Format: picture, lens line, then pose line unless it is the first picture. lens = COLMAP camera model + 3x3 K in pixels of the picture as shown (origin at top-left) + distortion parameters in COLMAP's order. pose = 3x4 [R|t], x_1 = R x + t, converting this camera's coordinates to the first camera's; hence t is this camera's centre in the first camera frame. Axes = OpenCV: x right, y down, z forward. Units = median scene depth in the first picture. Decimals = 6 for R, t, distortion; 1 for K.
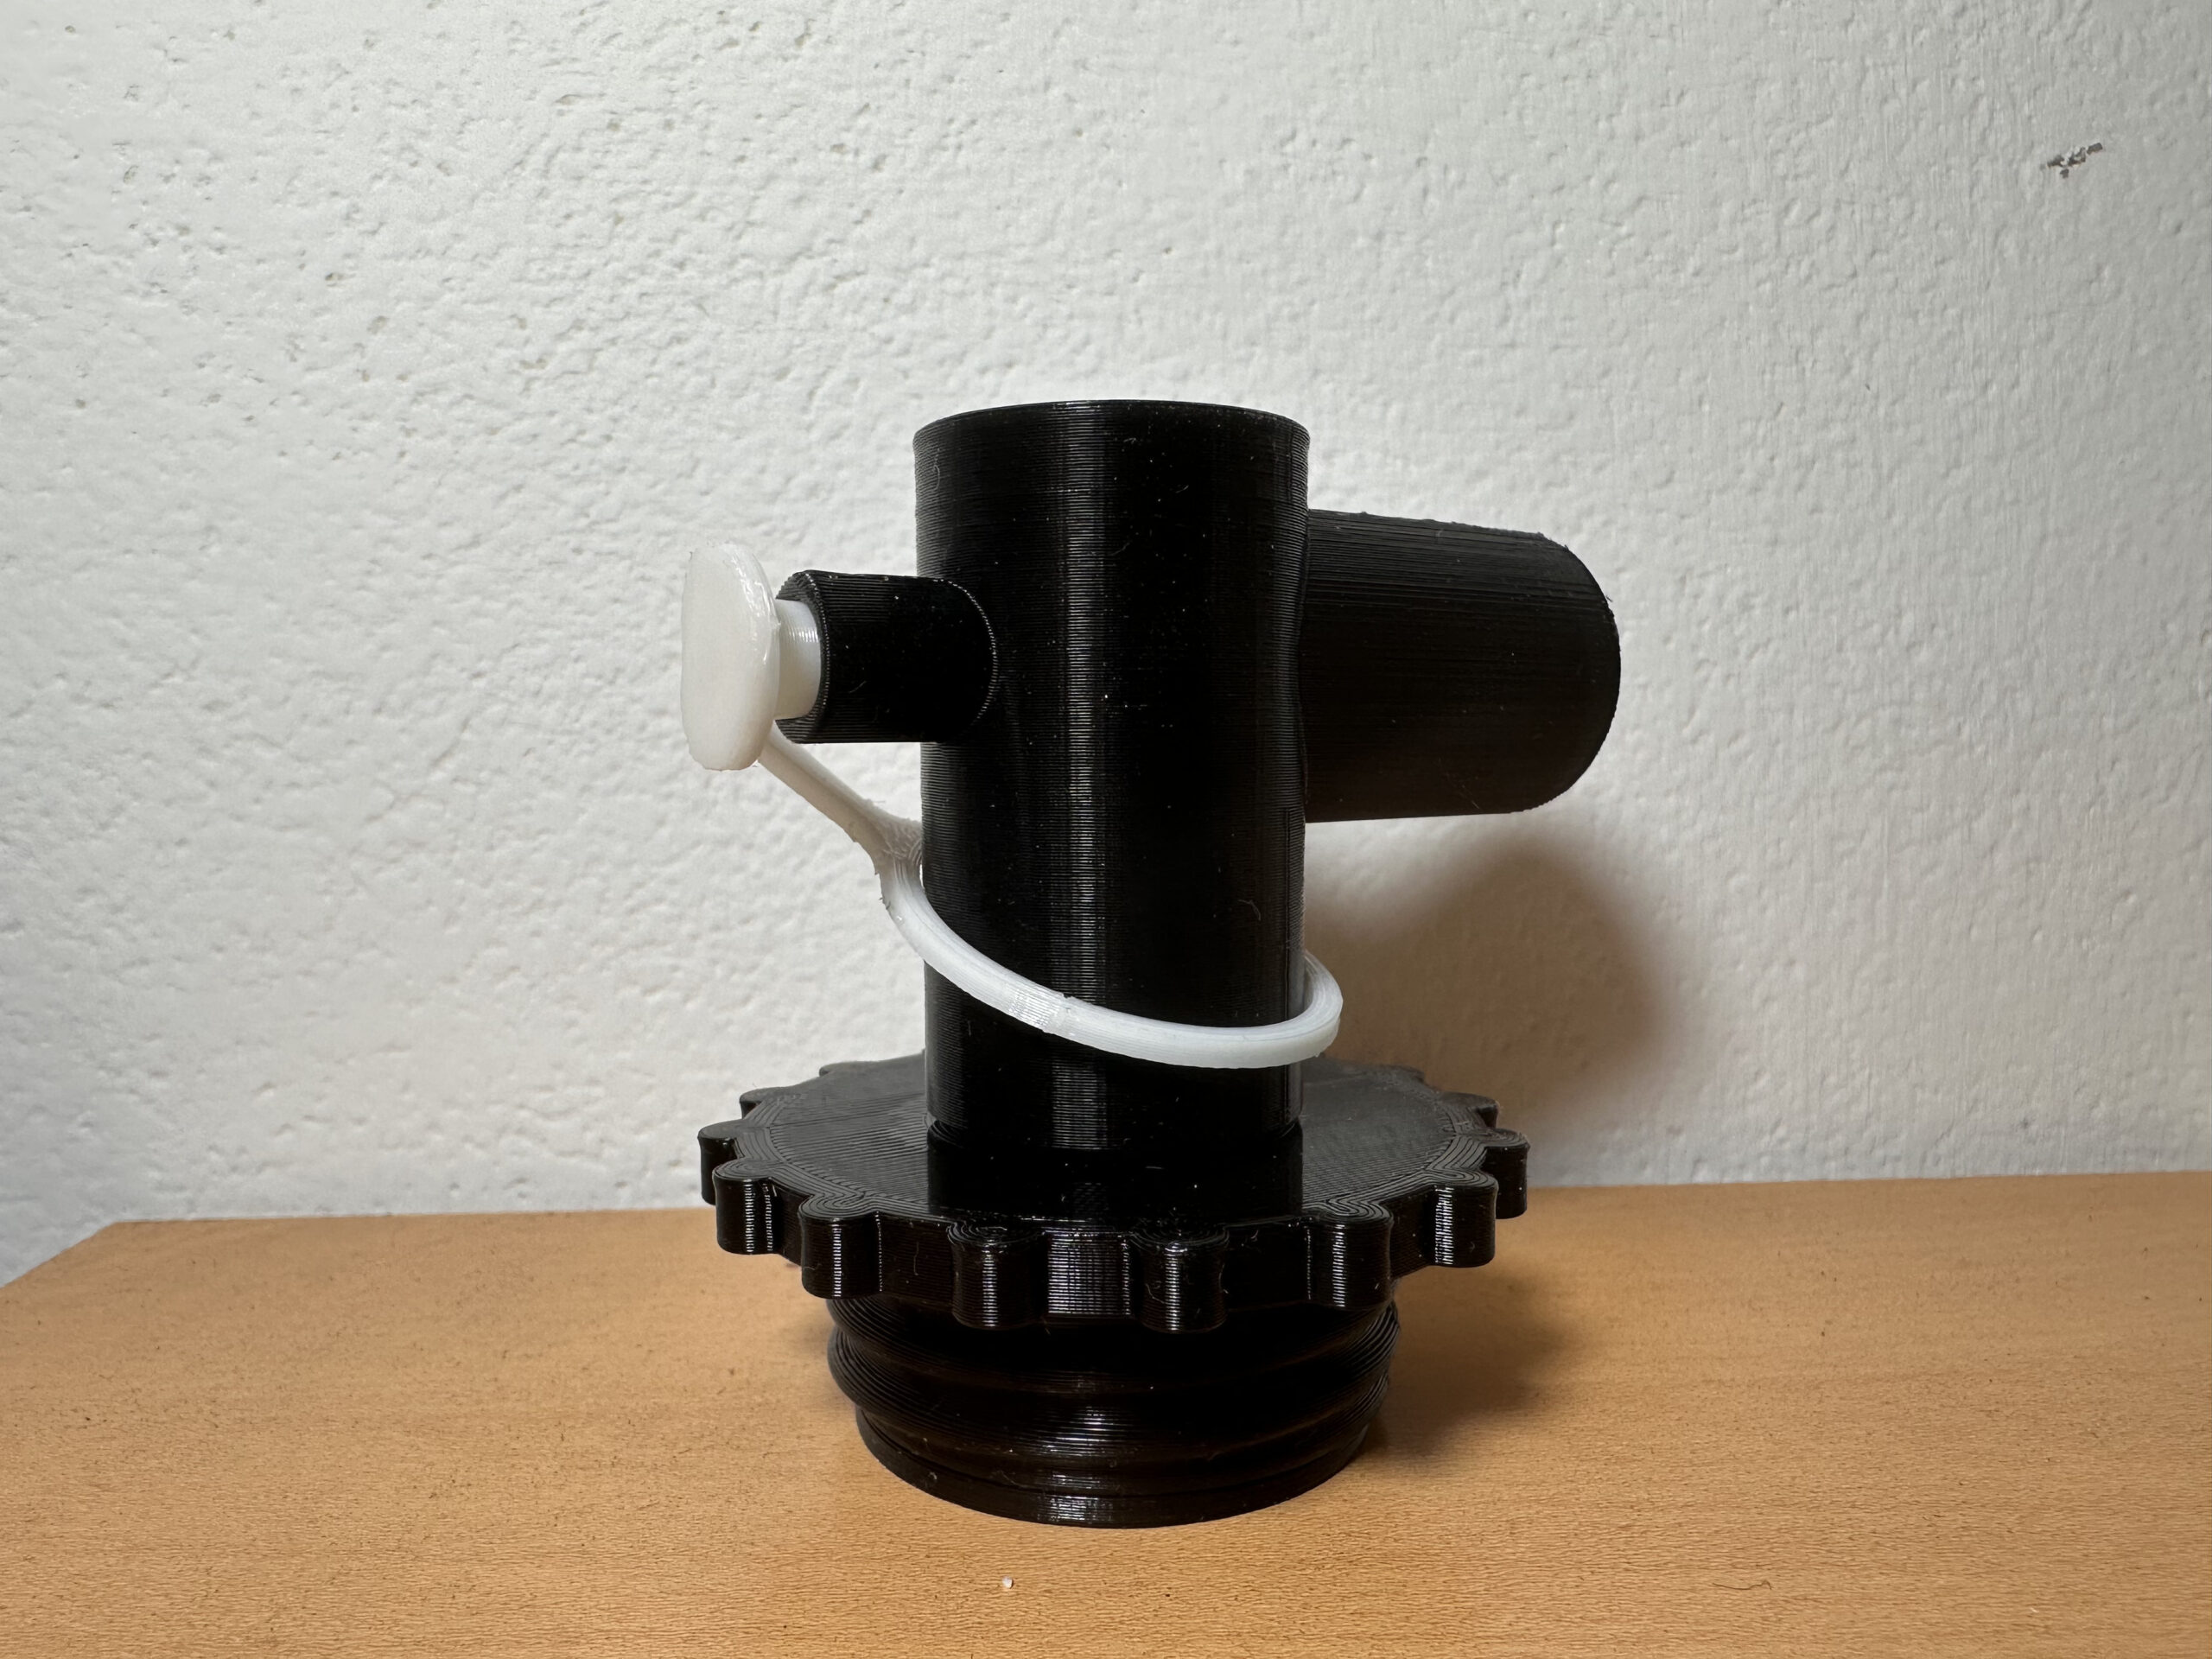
lens RADIAL K [[1538.1, 0, 1062.4], [0, 1538.1, 894.0], [0, 0, 1]] dist [-0.015246, 0.007356]
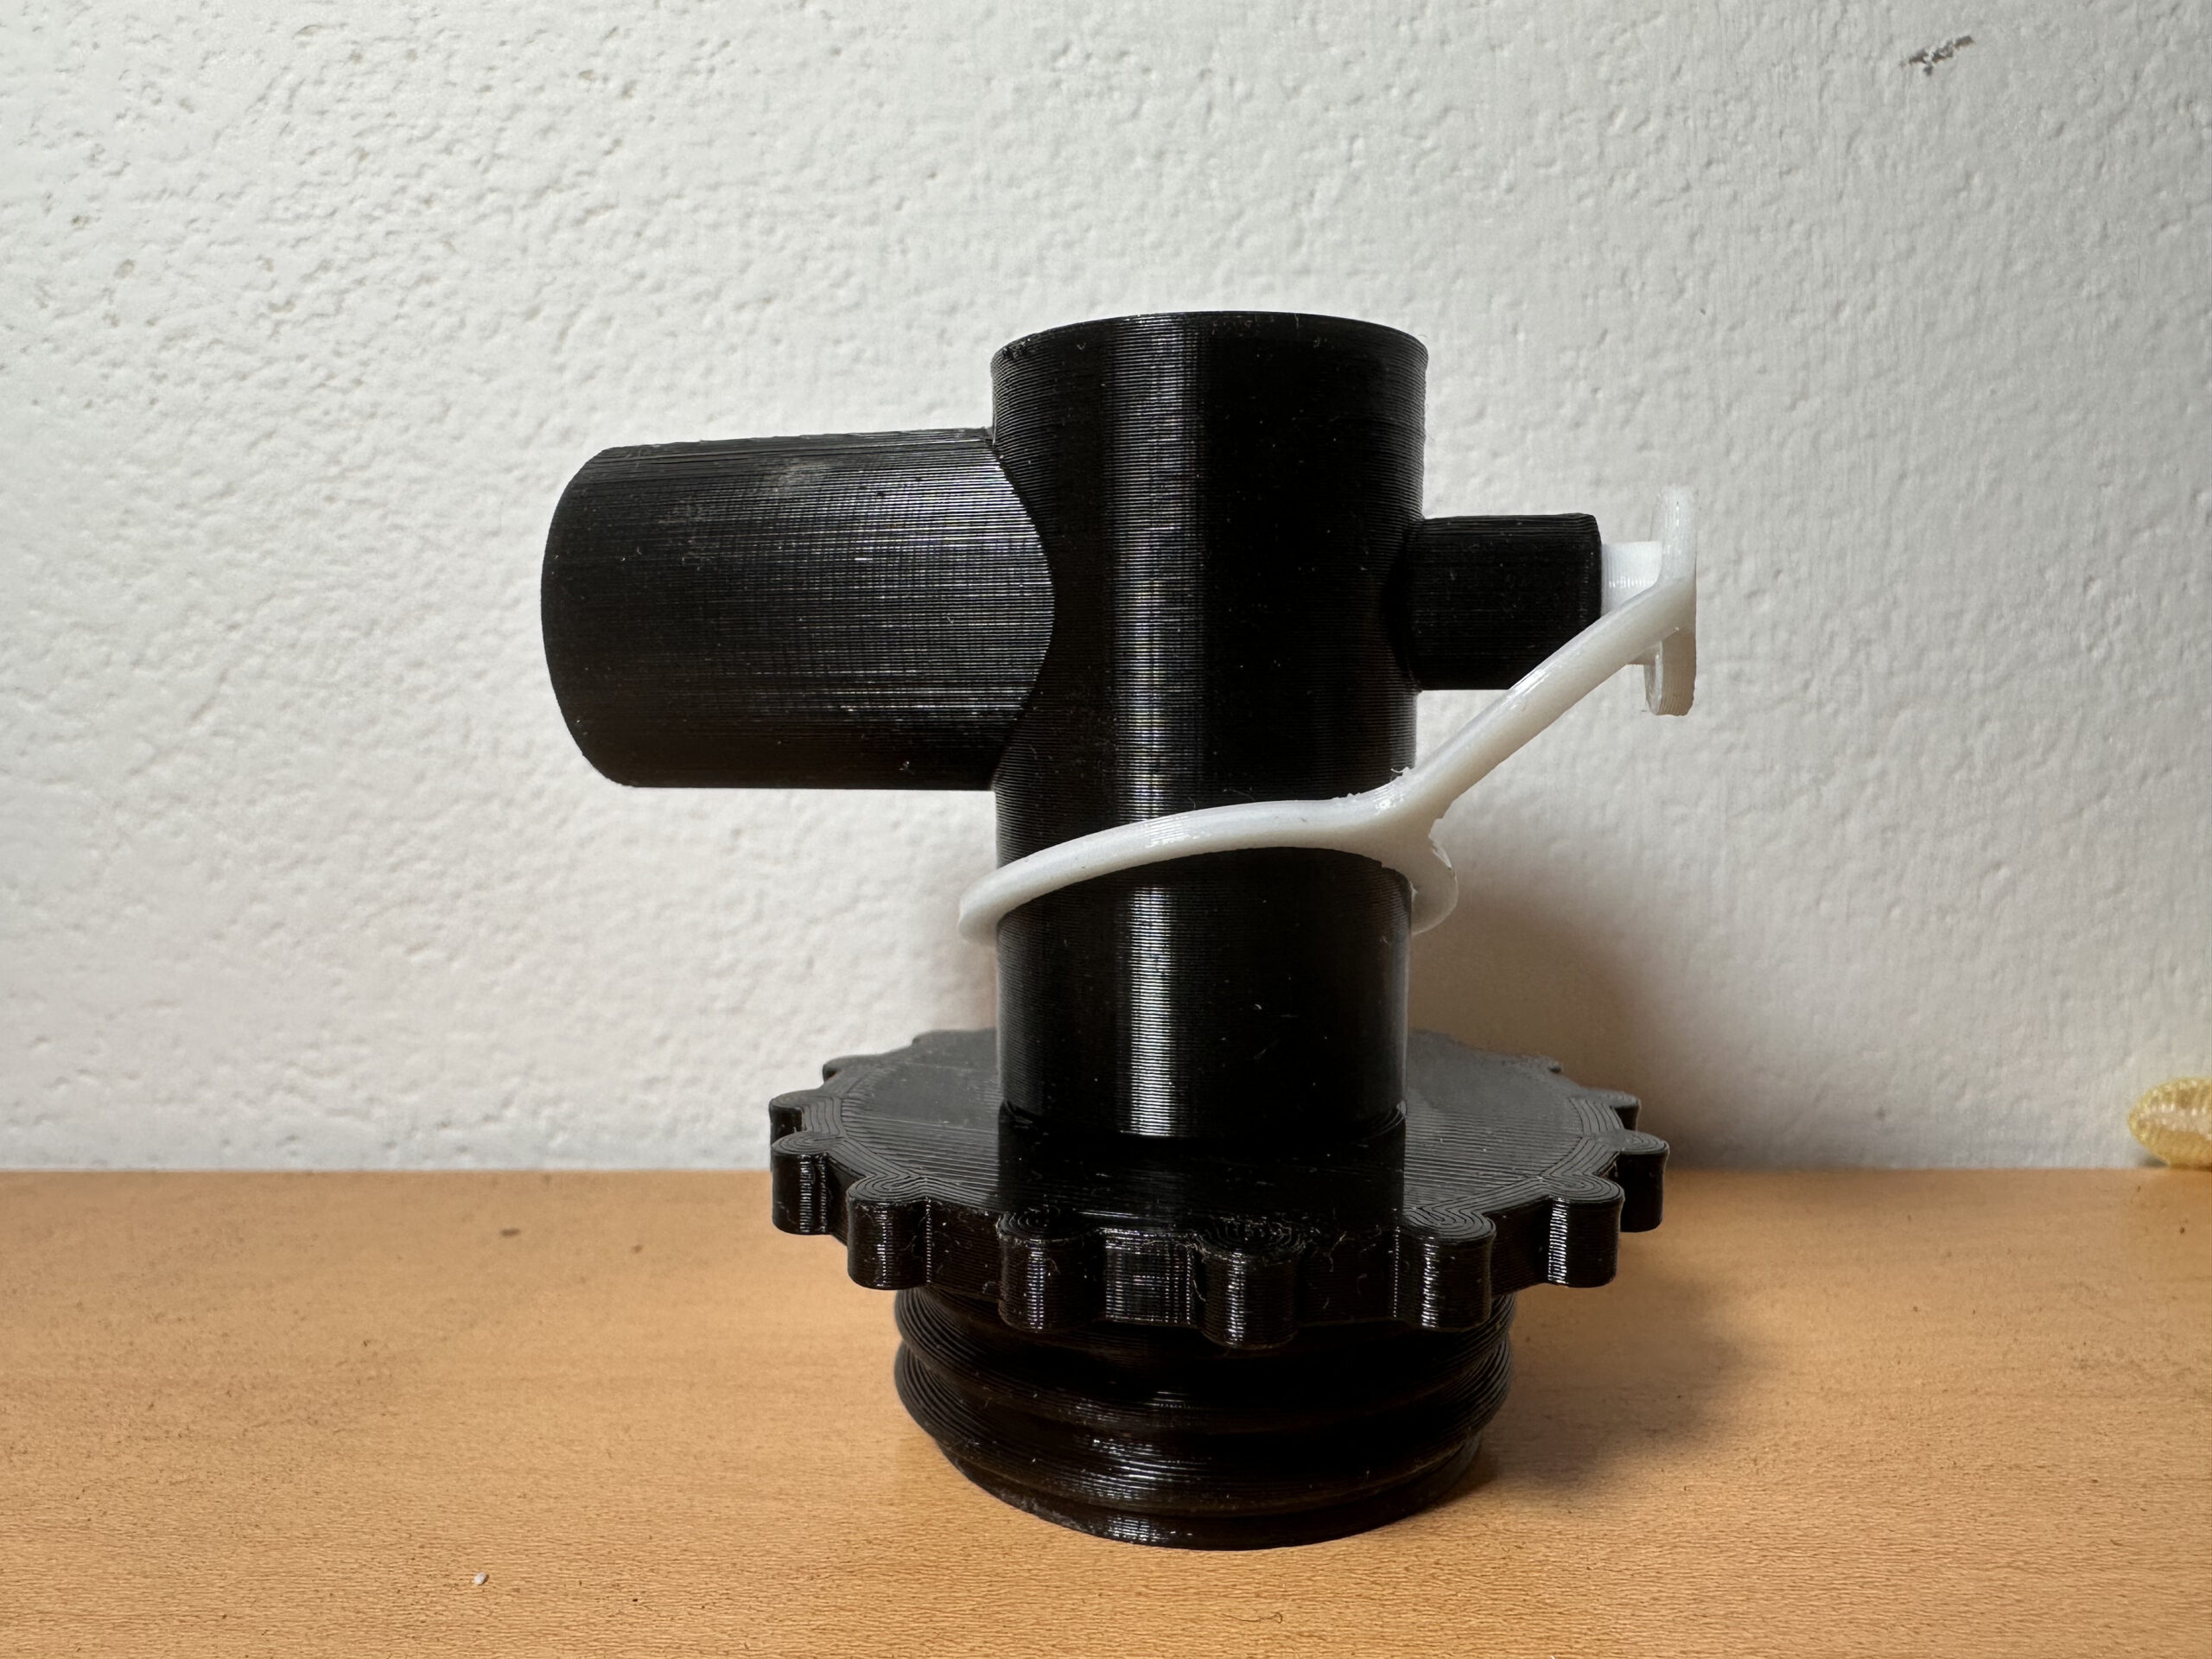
lens RADIAL K [[1538.1, 0, 1094.8], [0, 1538.1, 903.2], [0, 0, 1]] dist [-0.015246, 0.007356]
pose [[0.997751, 0.011279, -0.066069, 0.233380], [-0.009532, 0.999598, 0.026701, 0.003017], [0.066344, -0.026011, 0.997458, 0.050574]]
